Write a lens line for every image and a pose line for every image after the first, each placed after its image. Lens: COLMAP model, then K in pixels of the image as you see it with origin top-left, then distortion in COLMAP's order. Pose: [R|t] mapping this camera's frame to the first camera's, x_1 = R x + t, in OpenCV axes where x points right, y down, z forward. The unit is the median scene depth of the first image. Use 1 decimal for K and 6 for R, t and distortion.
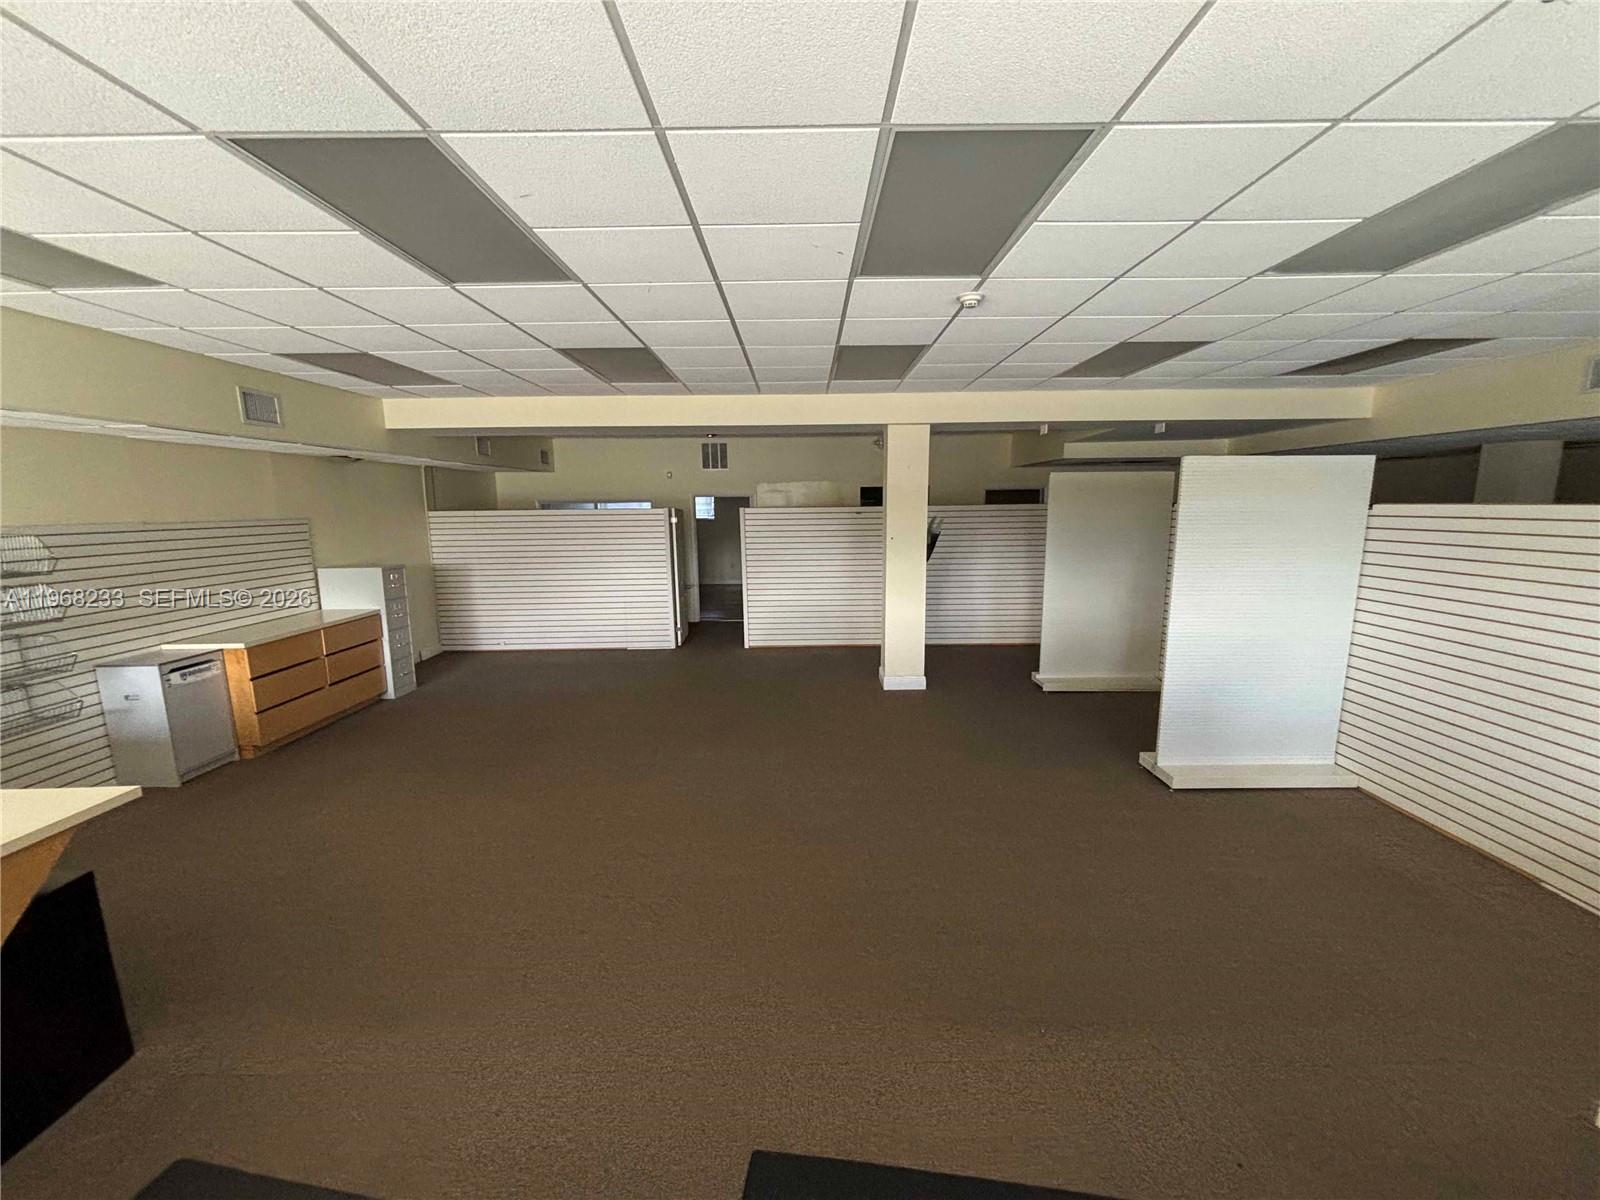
lens RADIAL K [[644.1, 0, 807.2], [0, 644.1, 598.4], [0, 0, 1]] dist [0.001487, -0.000470]
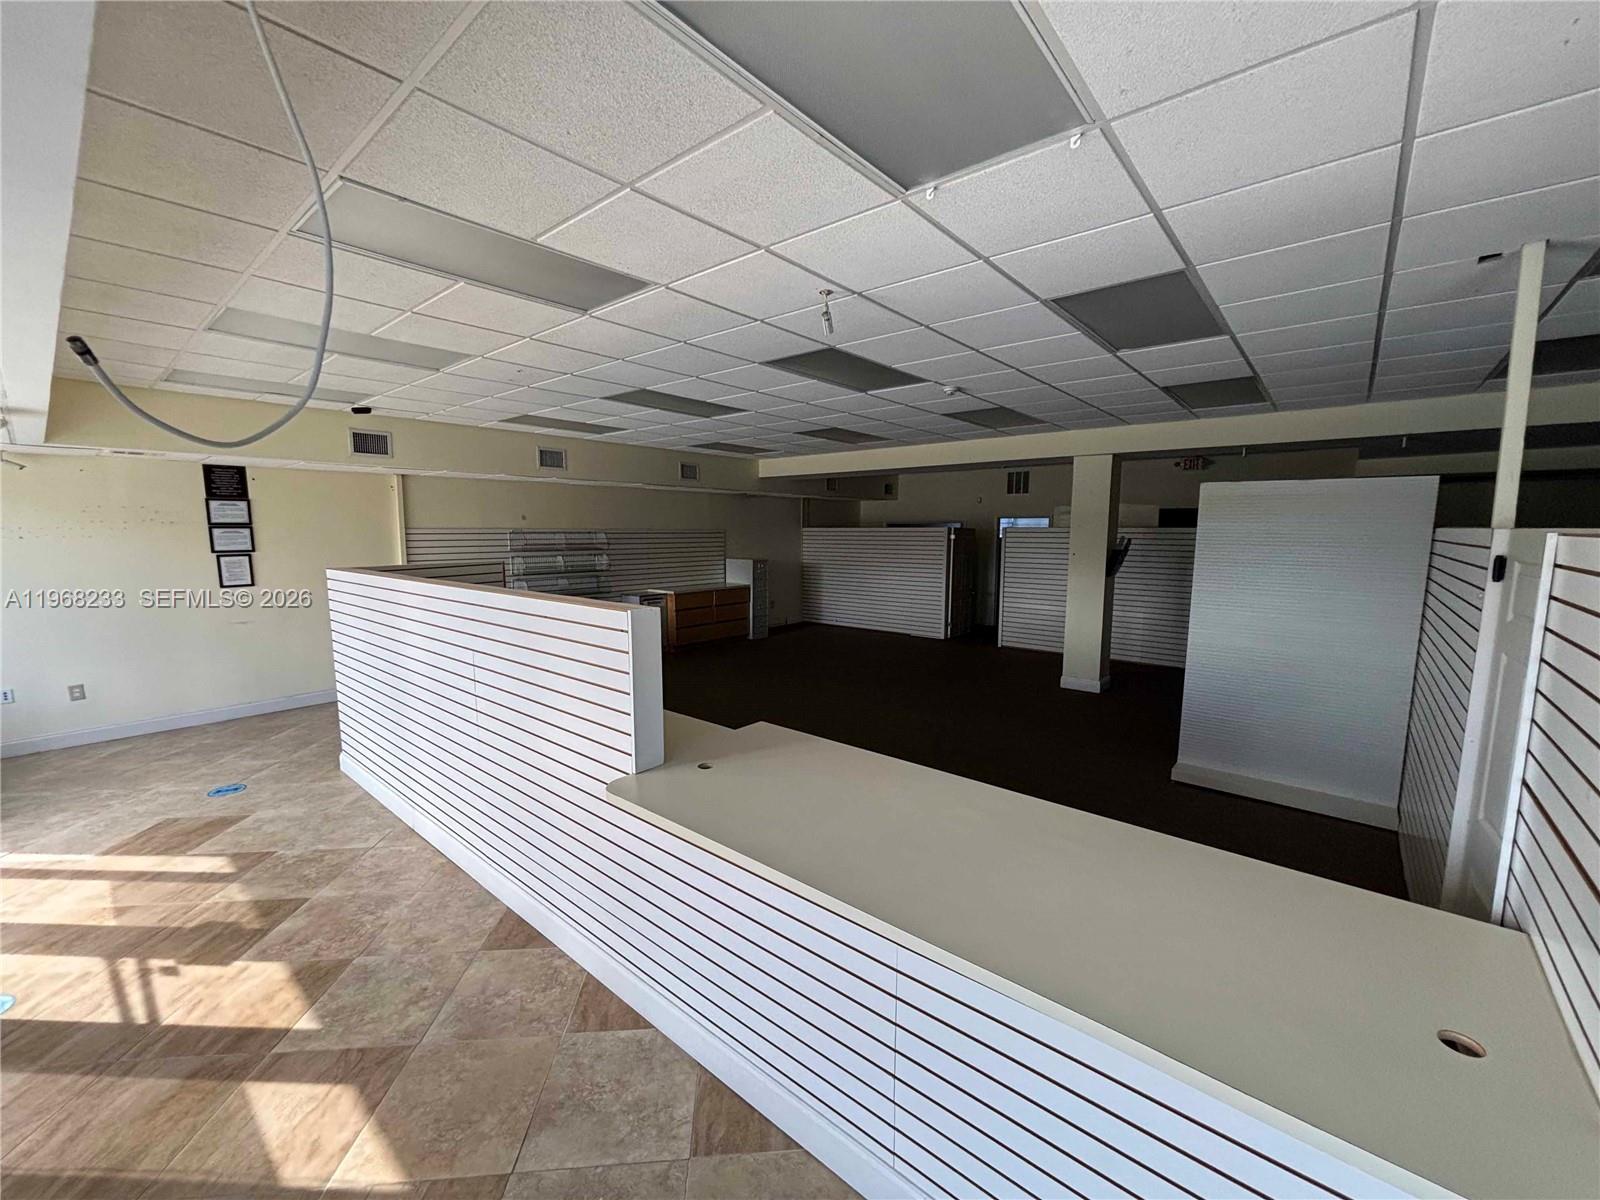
lens RADIAL K [[644.1, 0, 801.7], [0, 644.1, 604.5], [0, 0, 1]] dist [0.001487, -0.000470]
pose [[0.751944, 0.090982, -0.652919, 0.519606], [-0.106647, 0.994173, 0.015712, 0.027285], [0.650543, 0.057817, 0.757265, -0.171480]]
